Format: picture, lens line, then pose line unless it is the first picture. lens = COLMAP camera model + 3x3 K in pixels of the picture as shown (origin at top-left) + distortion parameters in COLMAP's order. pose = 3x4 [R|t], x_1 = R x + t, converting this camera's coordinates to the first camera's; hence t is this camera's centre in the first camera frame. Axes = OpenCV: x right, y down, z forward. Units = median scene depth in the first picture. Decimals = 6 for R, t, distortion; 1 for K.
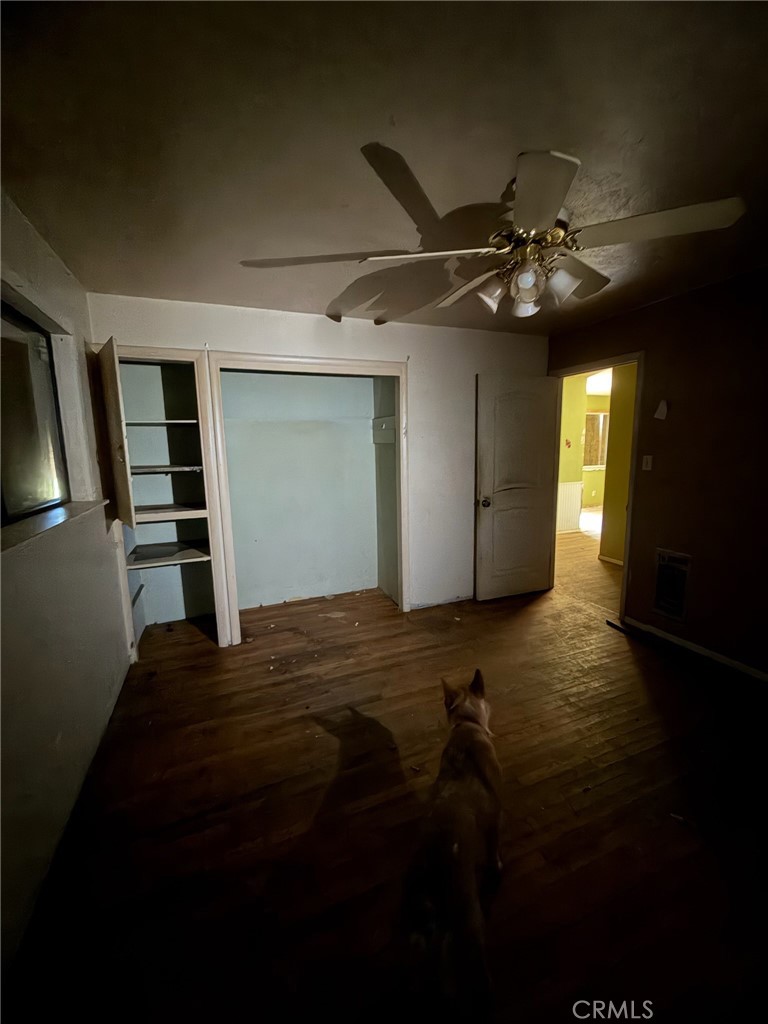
lens RADIAL K [[411.2, 0, 379.9], [0, 411.2, 513.0], [0, 0, 1]] dist [0.001013, 0.001343]
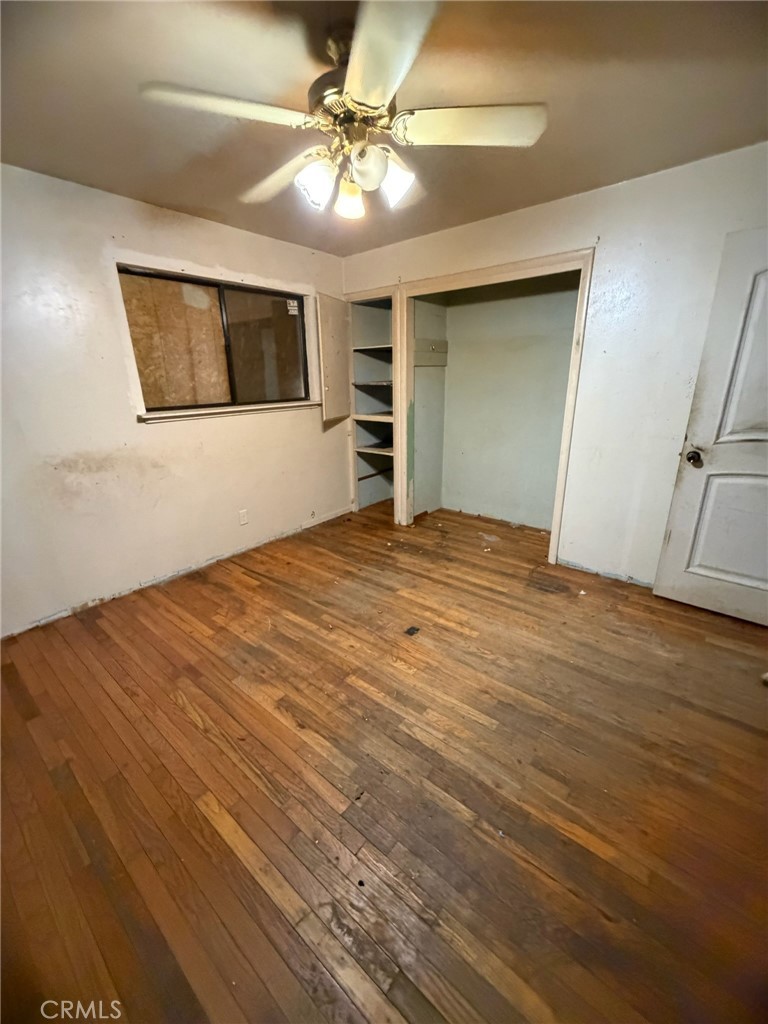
lens RADIAL K [[411.2, 0, 387.1], [0, 411.2, 509.9], [0, 0, 1]] dist [0.001013, 0.001343]
pose [[0.482827, 0.288740, -0.826745, 0.682059], [-0.140011, 0.957387, 0.252599, -0.046372], [0.864451, -0.006208, 0.502679, 0.305577]]
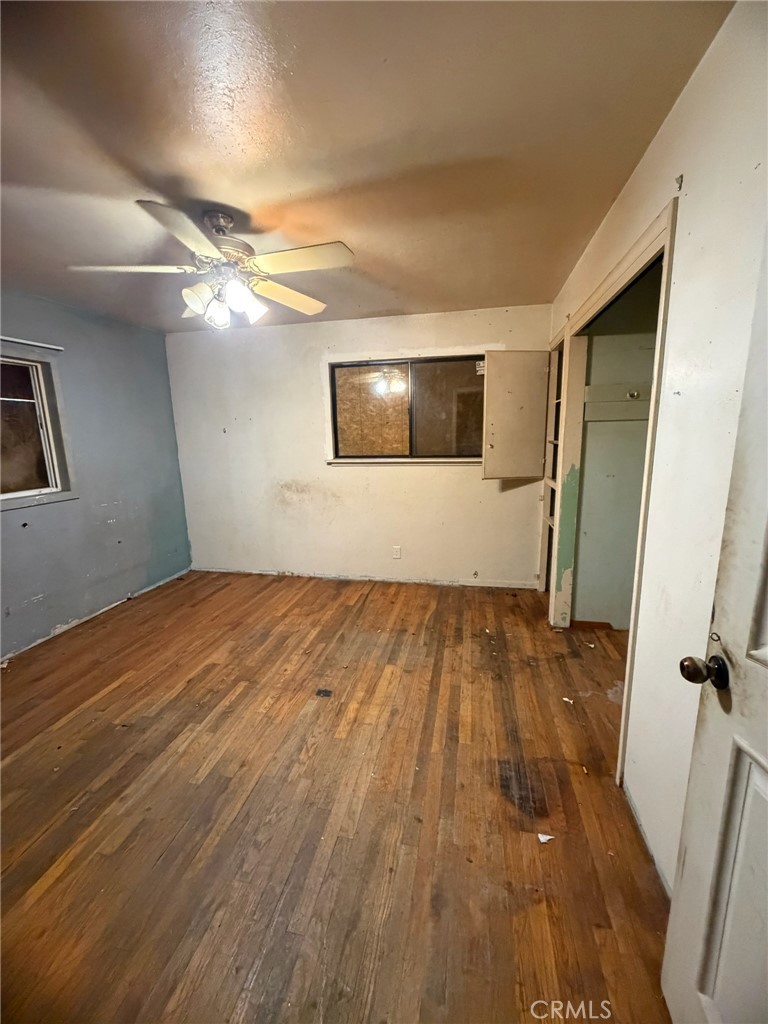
lens RADIAL K [[411.2, 0, 381.0], [0, 411.2, 509.6], [0, 0, 1]] dist [0.001013, 0.001343]
pose [[-0.557700, 0.183918, -0.809410, 0.619230], [-0.104624, 0.951790, 0.288358, -0.180786], [0.823423, 0.245500, -0.511571, 1.099722]]
